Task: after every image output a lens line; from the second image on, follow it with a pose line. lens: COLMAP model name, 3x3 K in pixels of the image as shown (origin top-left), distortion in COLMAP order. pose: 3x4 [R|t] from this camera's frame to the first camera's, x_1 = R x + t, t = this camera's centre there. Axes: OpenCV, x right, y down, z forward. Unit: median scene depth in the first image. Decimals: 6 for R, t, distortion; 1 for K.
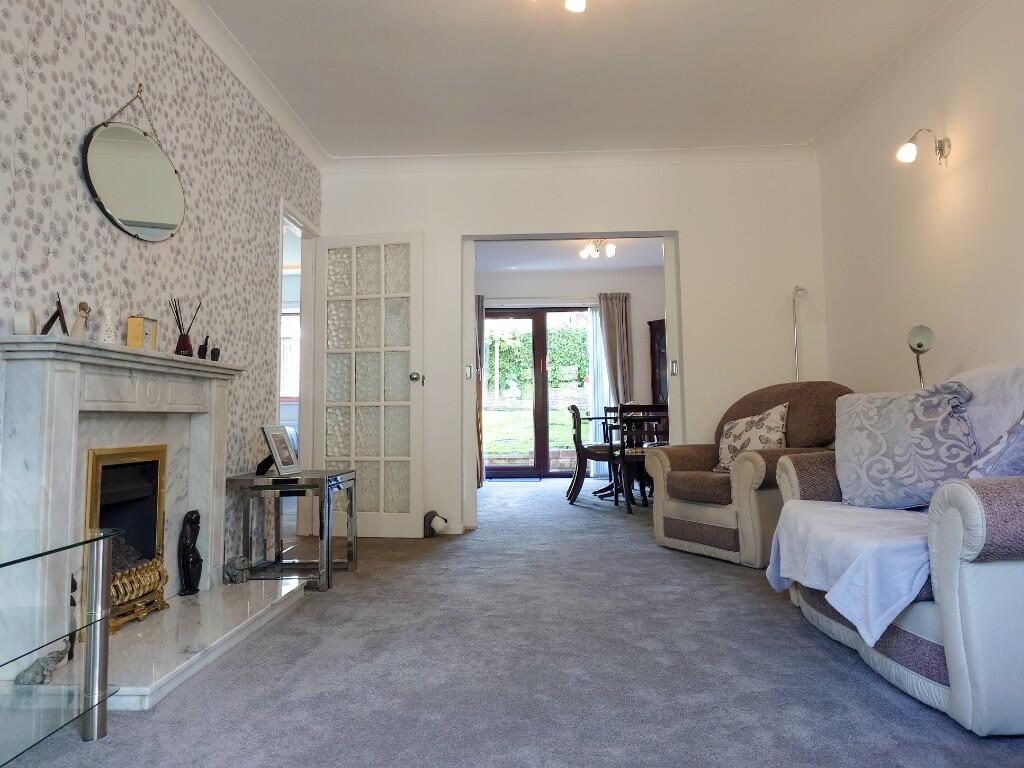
lens RADIAL K [[732.9, 0, 510.9], [0, 732.9, 365.5], [0, 0, 1]] dist [0.003179, 0.000669]
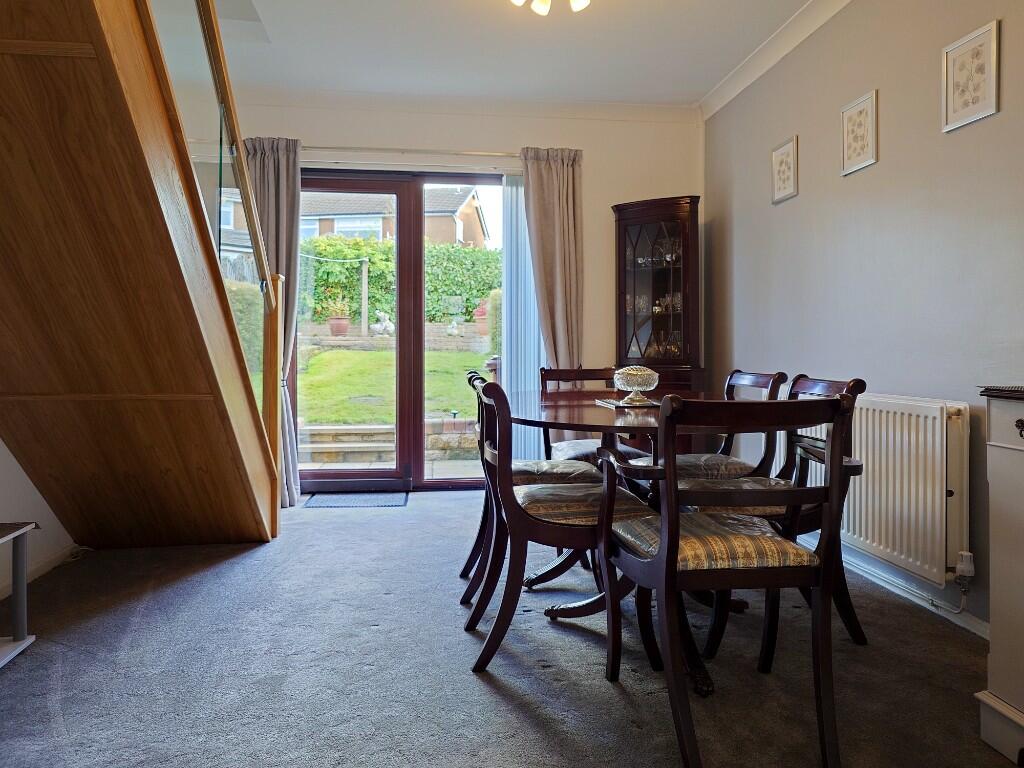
lens RADIAL K [[720.4, 0, 512.7], [0, 720.4, 360.6], [0, 0, 1]] dist [-0.002572, -0.001457]
pose [[0.986433, 0.008599, 0.163937, 0.028367], [-0.022511, 0.996279, 0.083199, 0.010016], [-0.162612, -0.085760, 0.982956, 0.466985]]
